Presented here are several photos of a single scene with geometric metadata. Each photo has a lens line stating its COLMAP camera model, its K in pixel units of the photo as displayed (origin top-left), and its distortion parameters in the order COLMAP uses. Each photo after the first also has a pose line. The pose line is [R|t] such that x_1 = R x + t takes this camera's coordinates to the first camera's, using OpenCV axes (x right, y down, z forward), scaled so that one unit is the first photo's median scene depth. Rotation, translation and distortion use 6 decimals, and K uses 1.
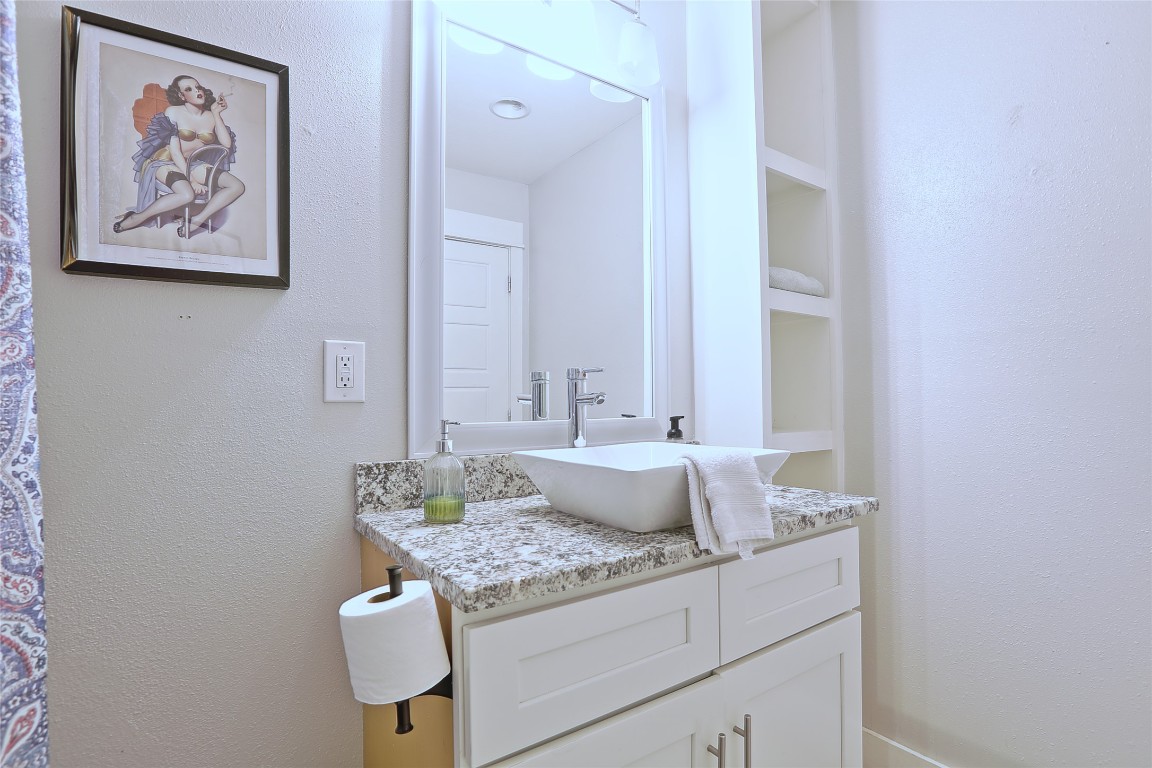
lens RADIAL K [[555.4, 0, 575.3], [0, 555.4, 387.9], [0, 0, 1]] dist [-0.055885, 0.021002]
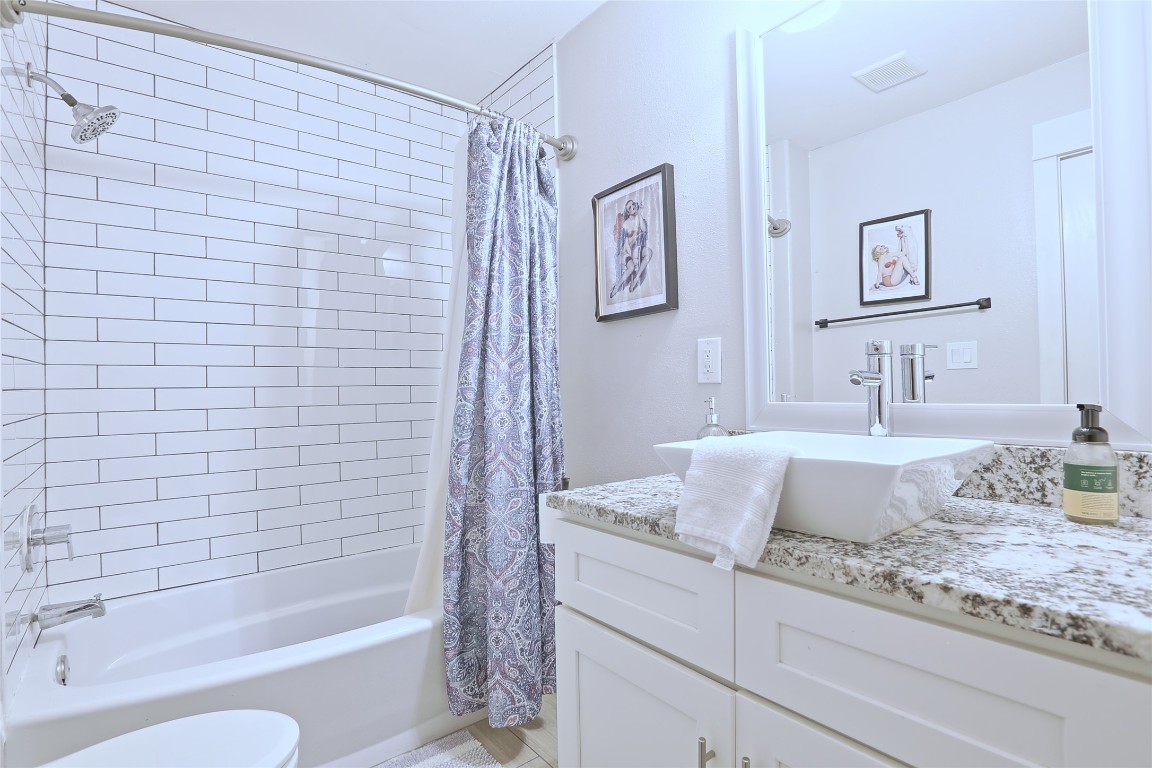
lens RADIAL K [[555.4, 0, 575.3], [0, 555.4, 387.9], [0, 0, 1]] dist [-0.055885, 0.021002]
pose [[0.067507, 0.008463, -0.997683, 1.070862], [0.040788, 0.999105, 0.011235, 0.008887], [0.996885, -0.041452, 0.067101, 0.667410]]
